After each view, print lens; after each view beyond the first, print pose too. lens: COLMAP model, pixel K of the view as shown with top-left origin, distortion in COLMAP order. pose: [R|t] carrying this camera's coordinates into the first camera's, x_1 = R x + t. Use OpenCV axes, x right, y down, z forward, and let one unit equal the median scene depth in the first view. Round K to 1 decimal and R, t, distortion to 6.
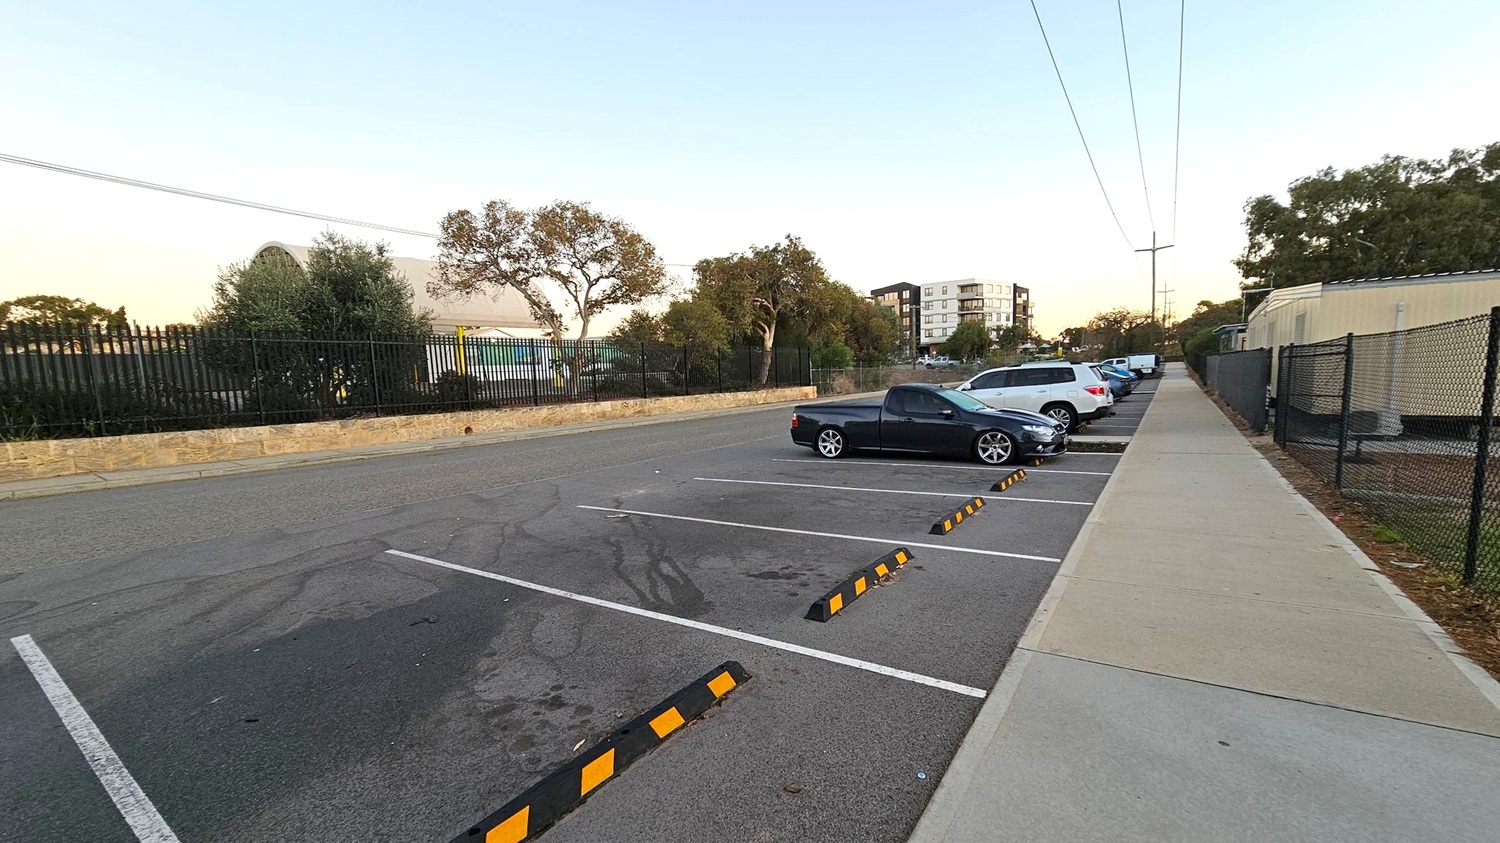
lens RADIAL K [[613.4, 0, 754.6], [0, 613.4, 450.7], [0, 0, 1]] dist [-0.003202, 0.000324]
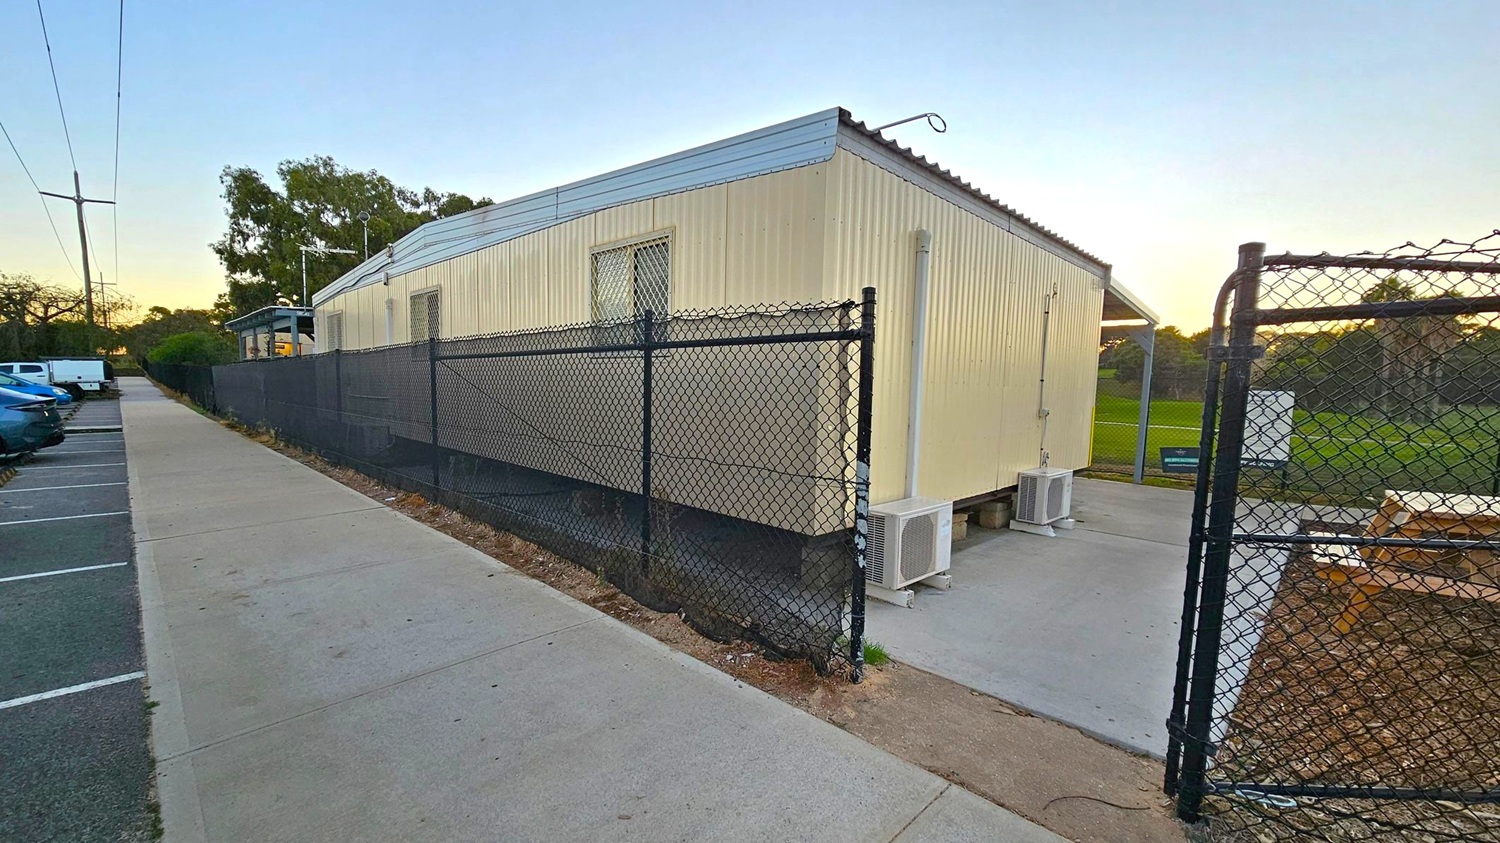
lens RADIAL K [[613.4, 0, 748.7], [0, 613.4, 434.9], [0, 0, 1]] dist [-0.003202, 0.000324]
pose [[0.175105, -0.038511, 0.983796, 0.171320], [0.097538, 0.994998, 0.021588, -0.035340], [-0.979706, 0.092177, 0.177985, 0.280119]]
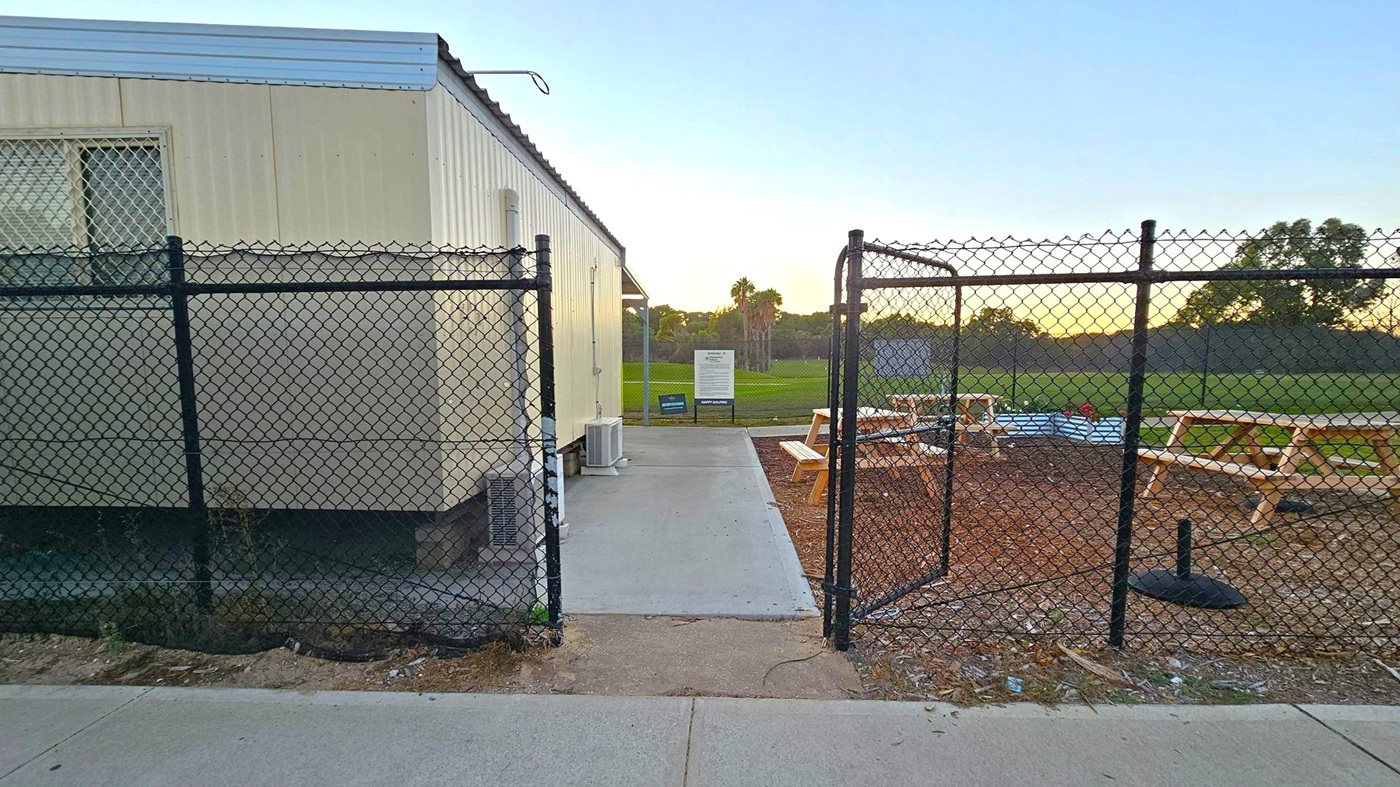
lens RADIAL K [[572.5, 0, 700.2], [0, 572.5, 408.8], [0, 0, 1]] dist [-0.003202, 0.000324]
pose [[-0.525862, -0.037031, 0.849764, 0.178819], [0.130413, 0.983729, 0.123572, -0.035927], [-0.840513, 0.175802, -0.512476, 0.295212]]
